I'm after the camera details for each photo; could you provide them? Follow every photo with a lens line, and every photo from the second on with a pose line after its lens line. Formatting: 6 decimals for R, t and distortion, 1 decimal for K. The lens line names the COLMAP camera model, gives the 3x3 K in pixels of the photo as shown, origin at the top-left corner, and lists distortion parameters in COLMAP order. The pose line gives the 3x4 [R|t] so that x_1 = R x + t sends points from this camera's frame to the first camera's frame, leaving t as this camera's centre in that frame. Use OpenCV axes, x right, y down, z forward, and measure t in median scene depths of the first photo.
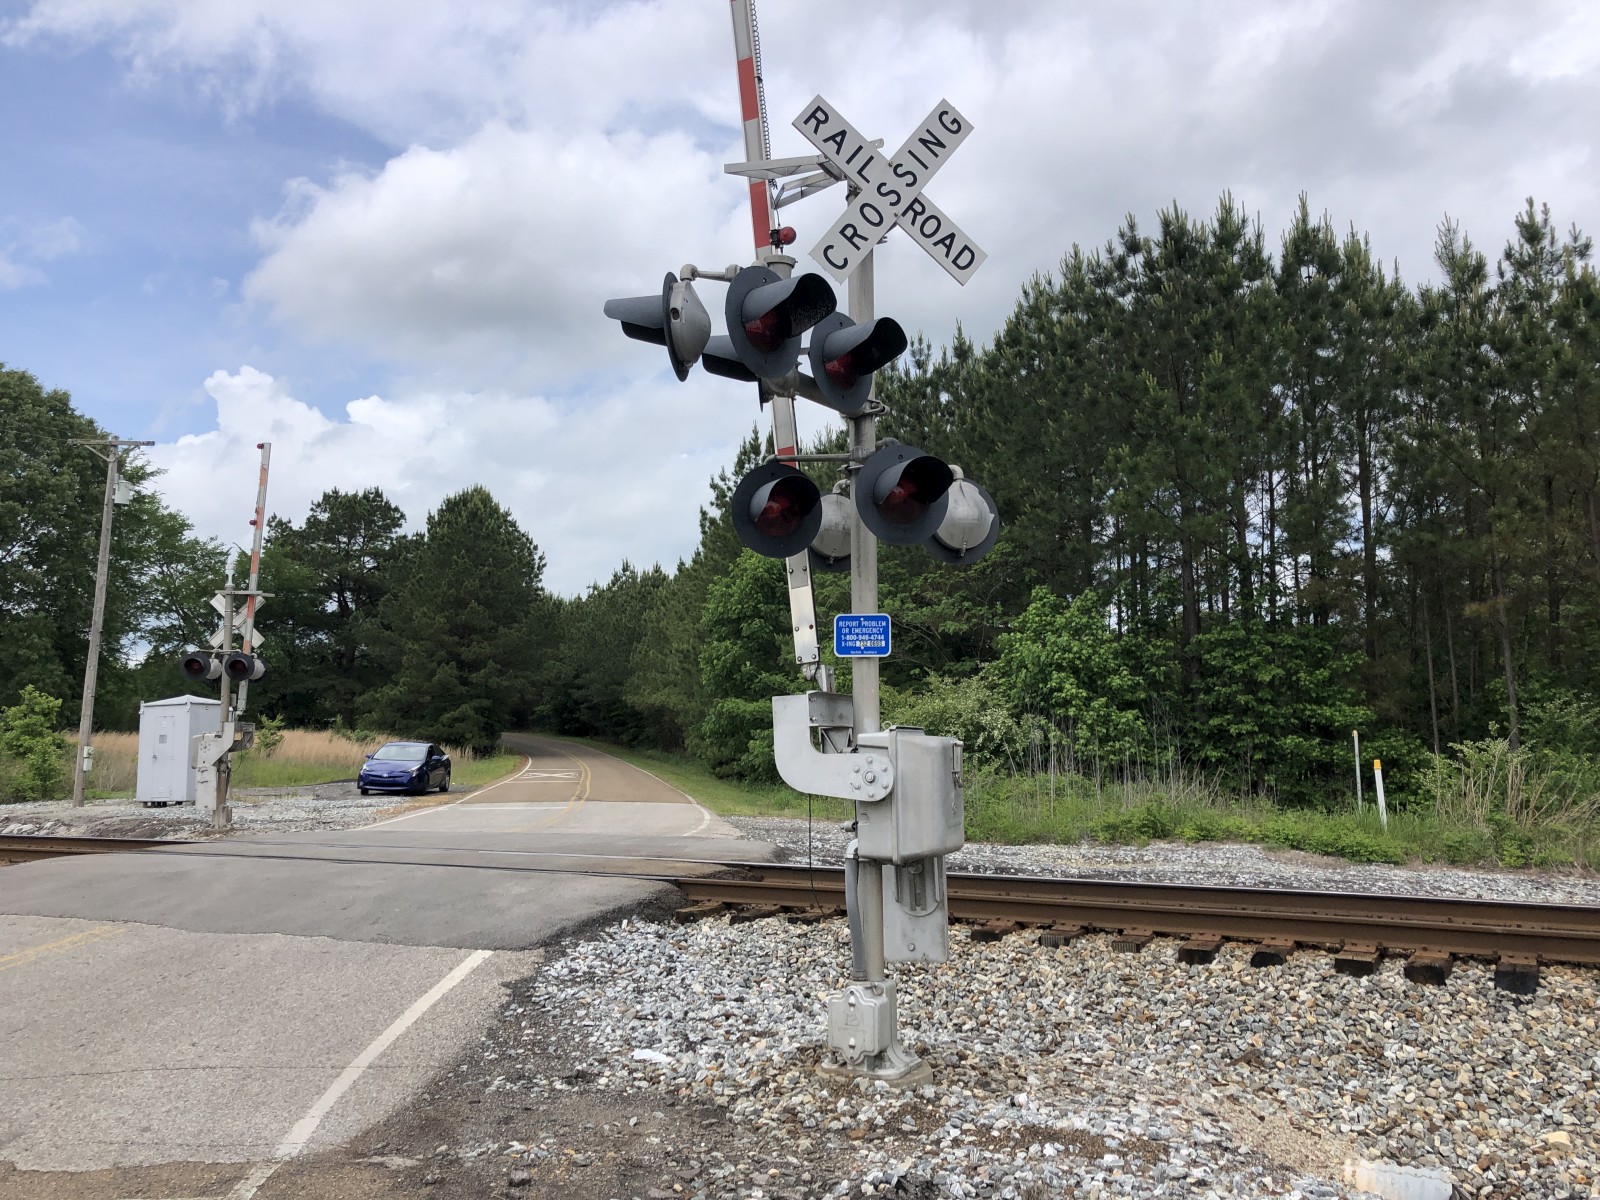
lens RADIAL K [[1281.8, 0, 815.2], [0, 1281.8, 584.3], [0, 0, 1]] dist [0.104140, -0.297878]
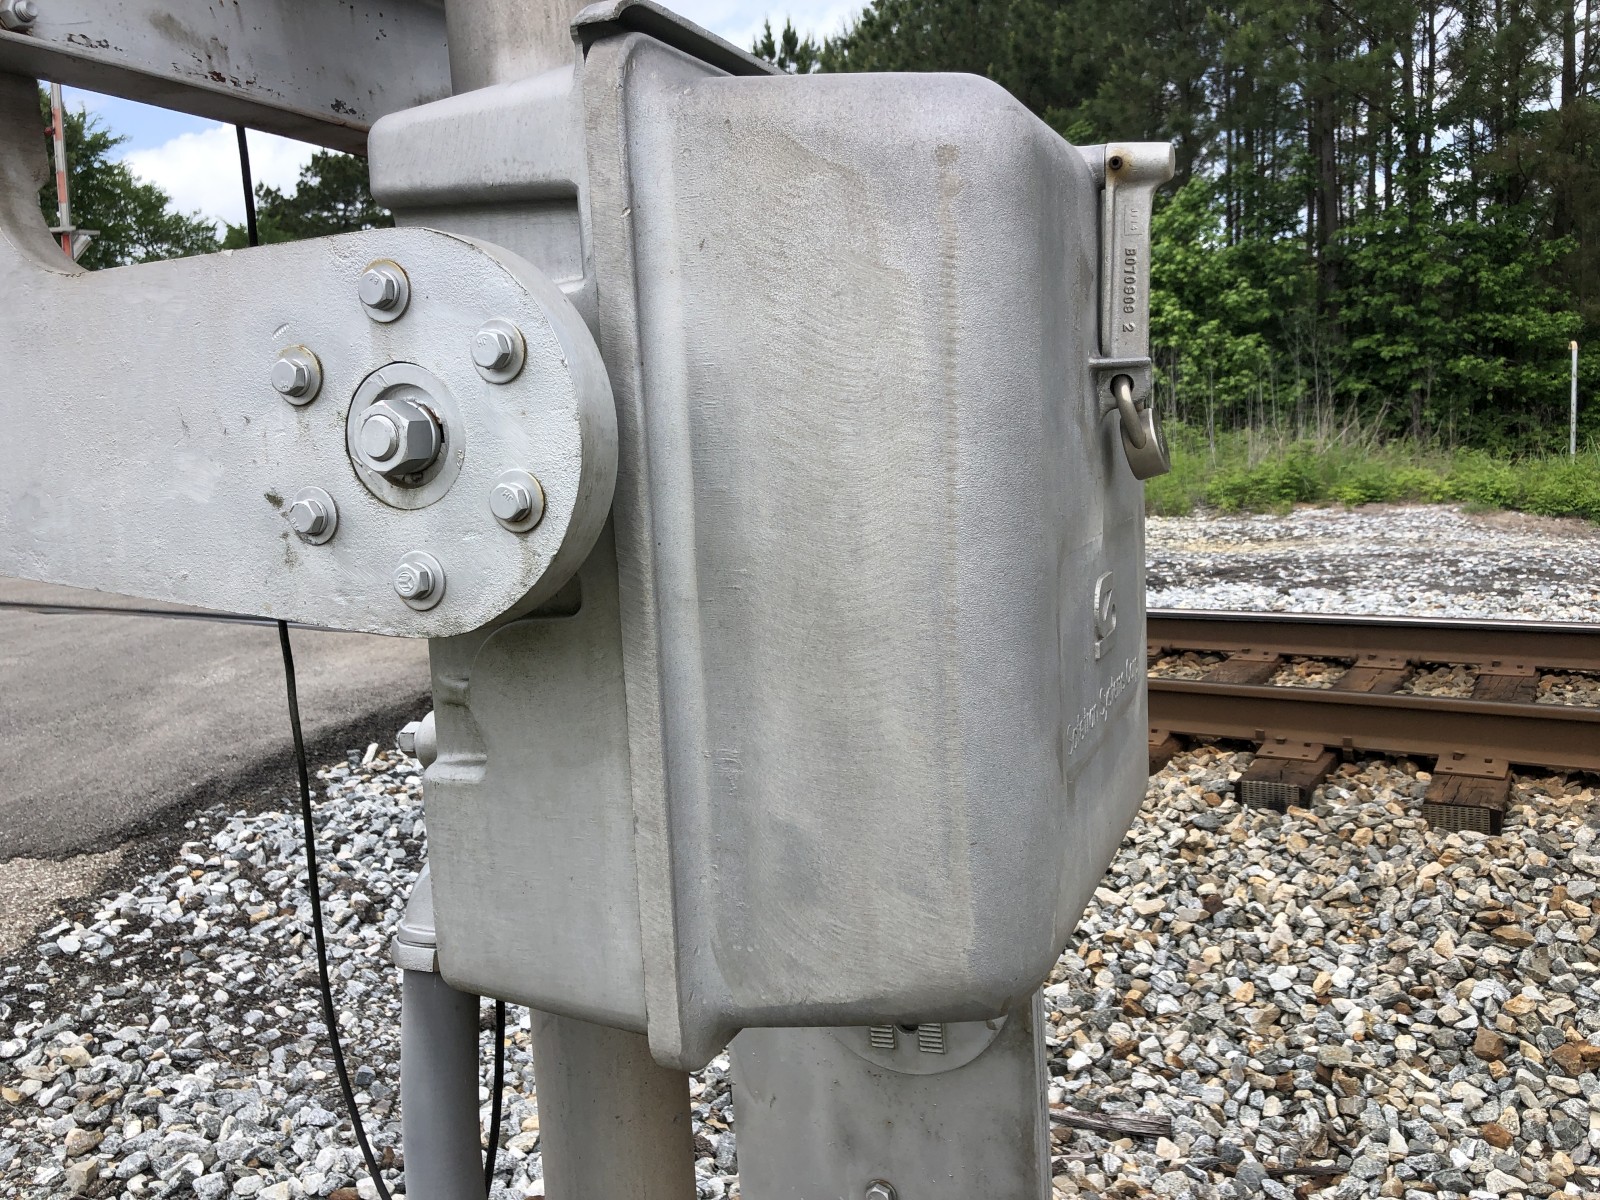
lens RADIAL K [[1306.8, 0, 800.0], [0, 1306.8, 600.0], [0, 0, 1]] dist [0.002036, 0.002470]
pose [[0.997301, -0.040271, -0.061390, 0.027276], [0.055102, 0.963125, 0.263353, 0.043203], [0.048521, -0.266025, 0.962744, 0.282379]]
